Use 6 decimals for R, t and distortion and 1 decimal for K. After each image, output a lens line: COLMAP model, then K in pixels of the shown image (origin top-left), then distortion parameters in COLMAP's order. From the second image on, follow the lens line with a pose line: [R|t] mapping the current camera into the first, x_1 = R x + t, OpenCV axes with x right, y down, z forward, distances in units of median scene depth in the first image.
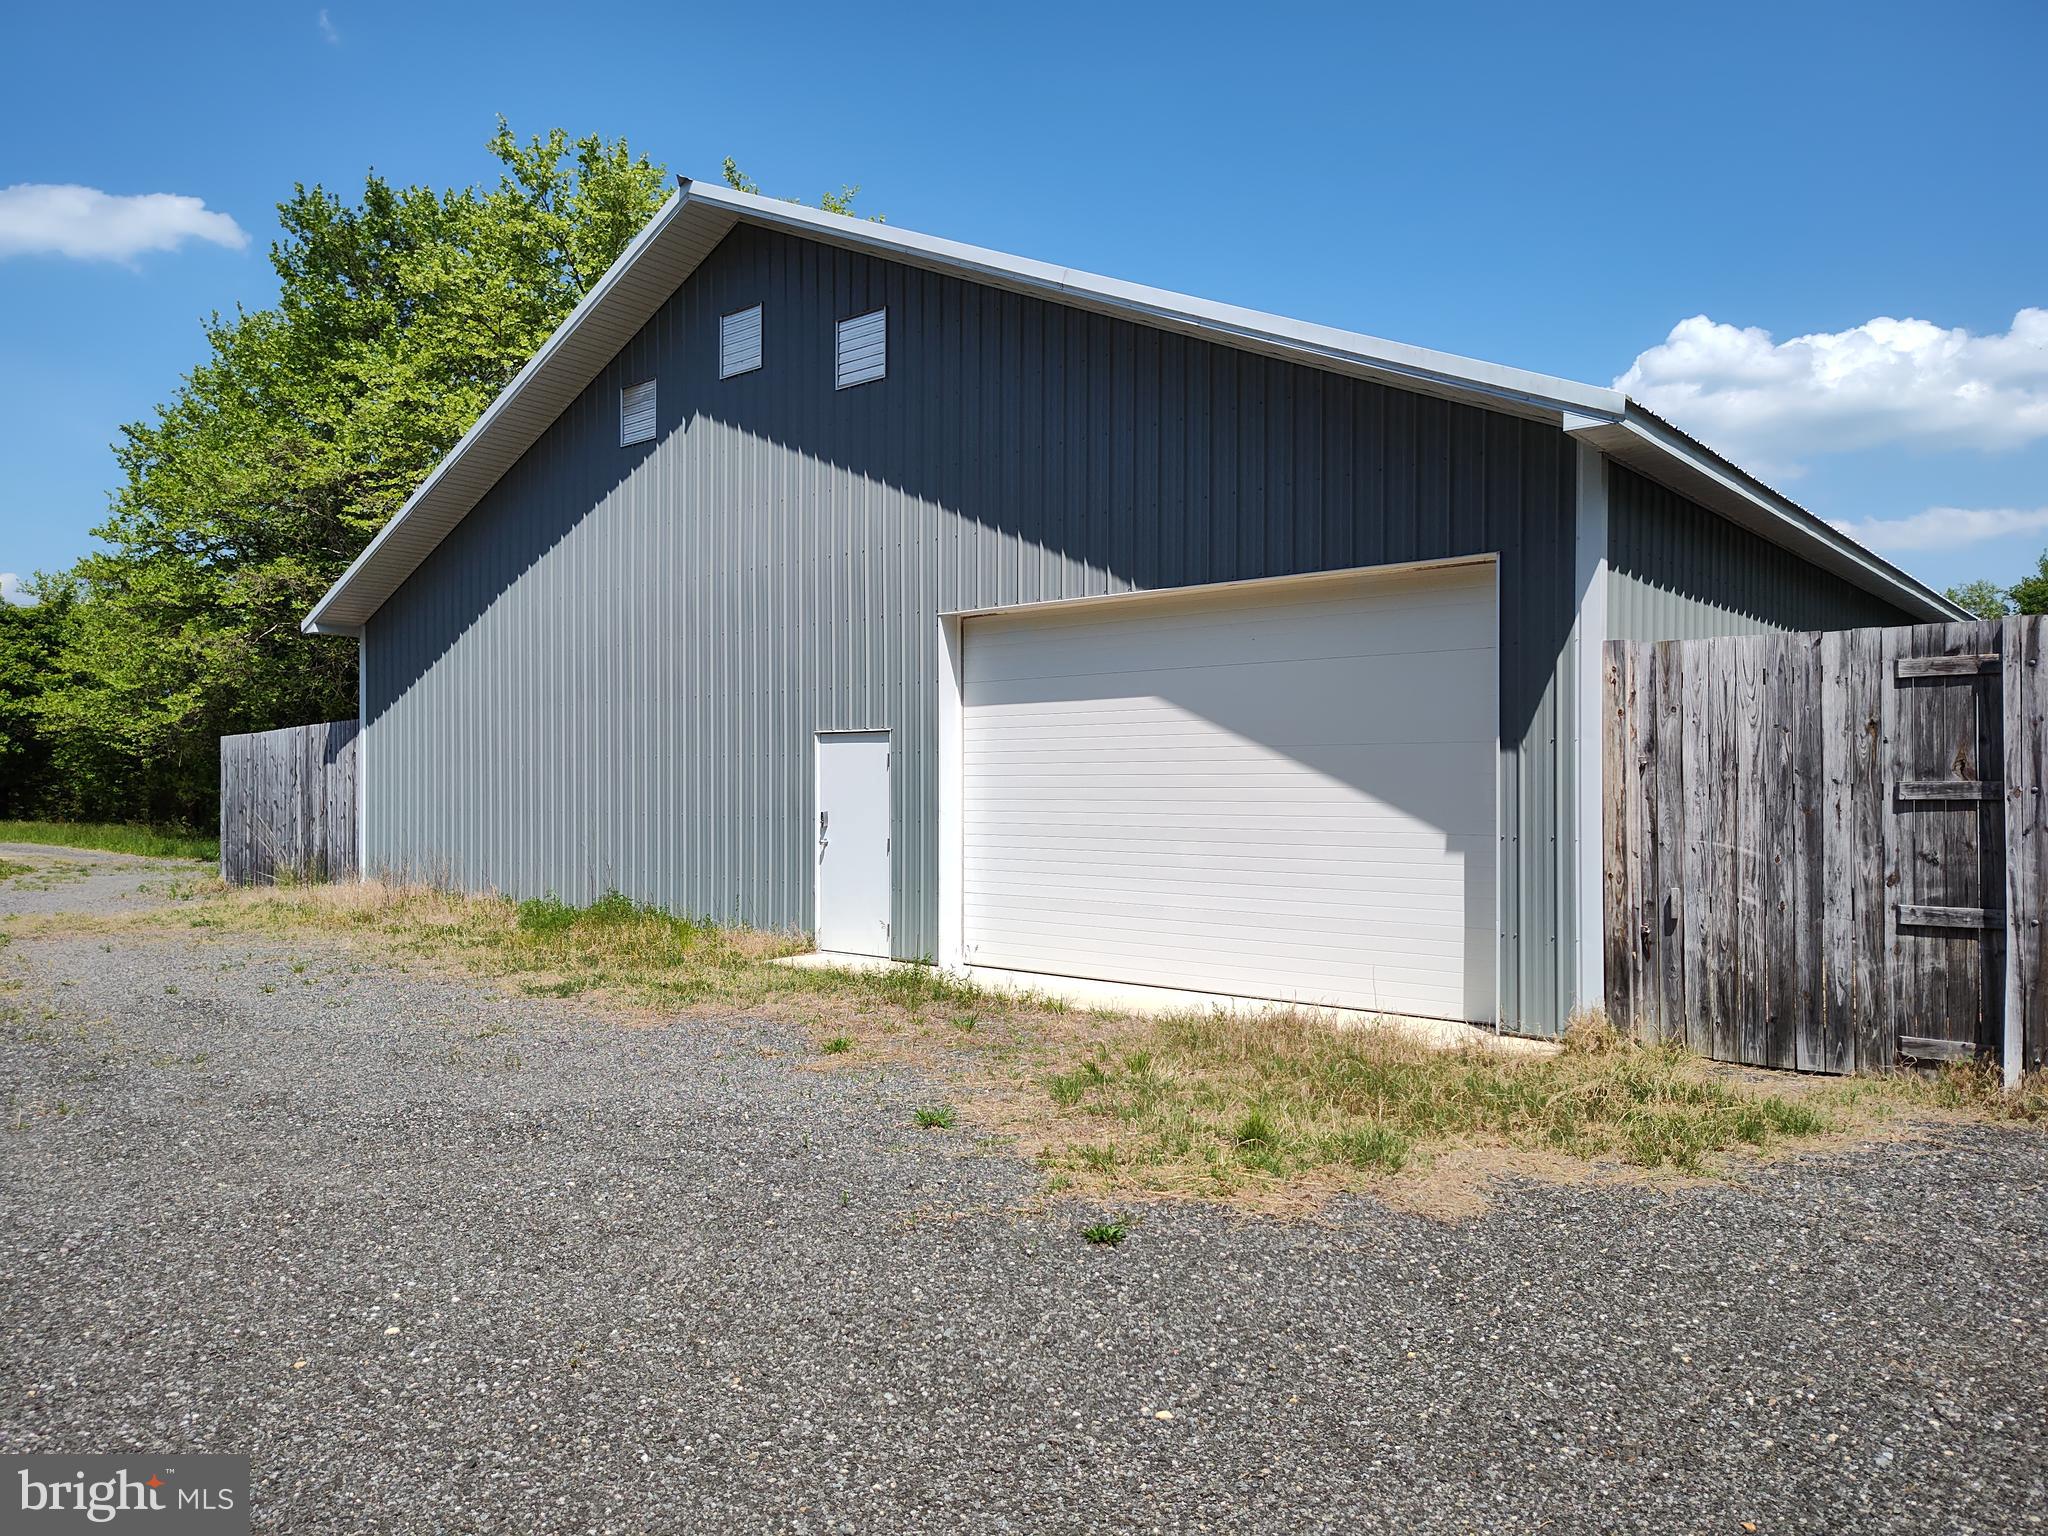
lens RADIAL K [[1460.3, 0, 1016.1], [0, 1460.3, 786.7], [0, 0, 1]] dist [0.068899, -0.074654]
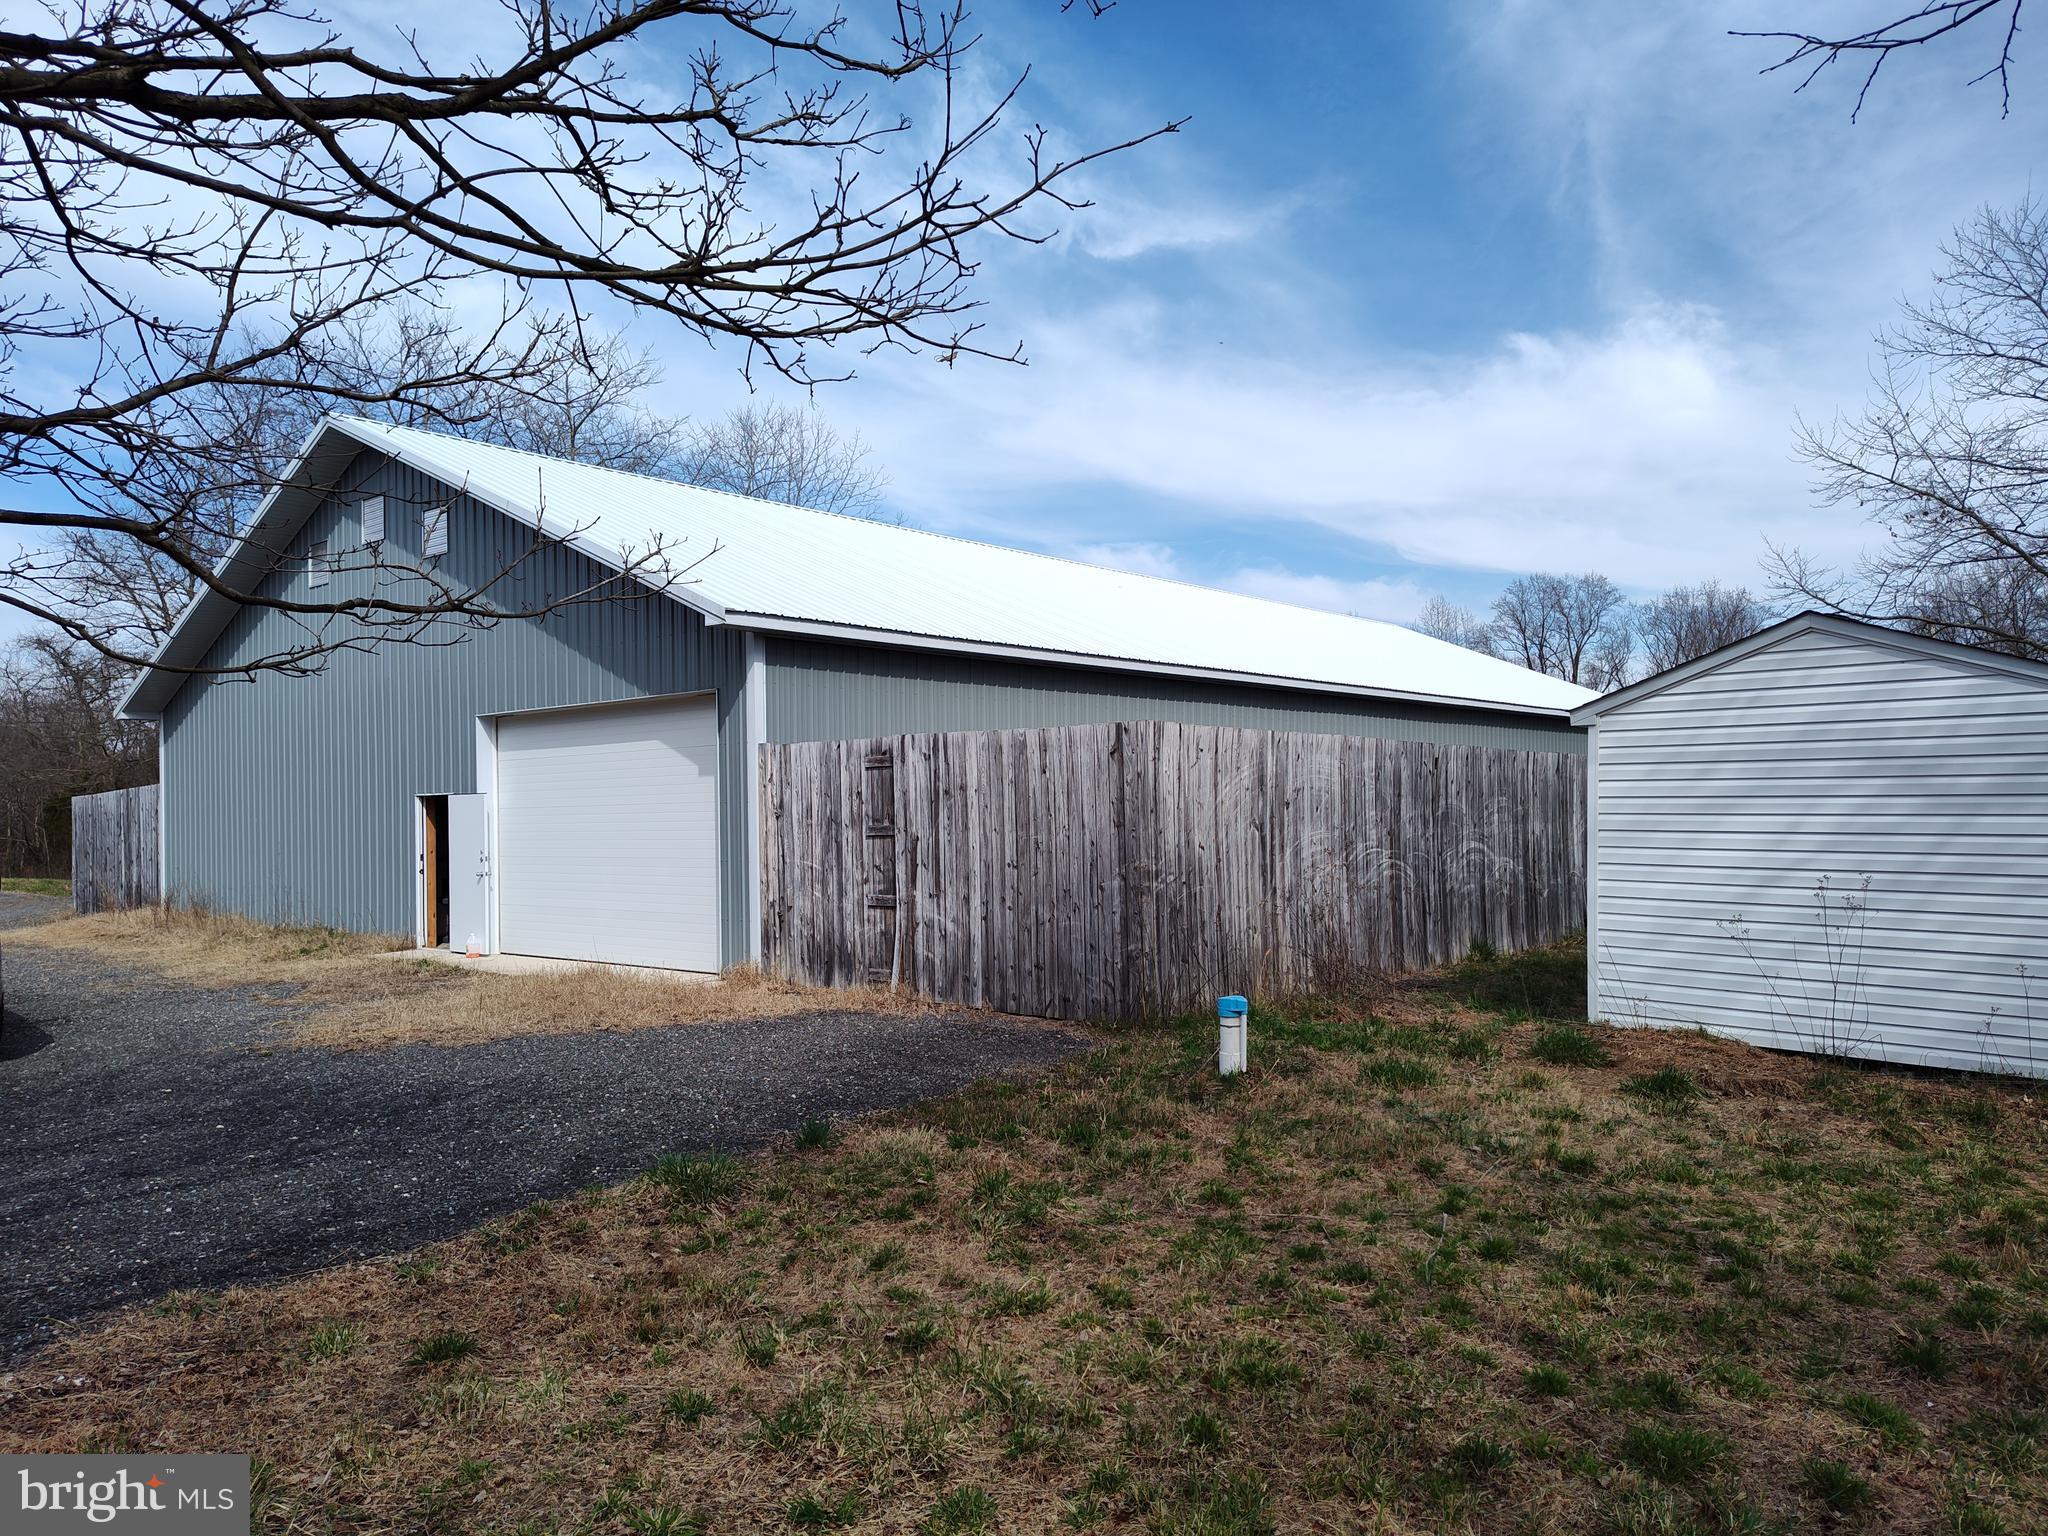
lens RADIAL K [[1460.3, 0, 1016.1], [0, 1460.3, 786.7], [0, 0, 1]] dist [0.068899, -0.074654]
pose [[0.999887, -0.014950, -0.001685, 0.716184], [0.014909, 0.999650, -0.021859, -0.008137], [0.002012, 0.021831, 0.999760, -0.698770]]
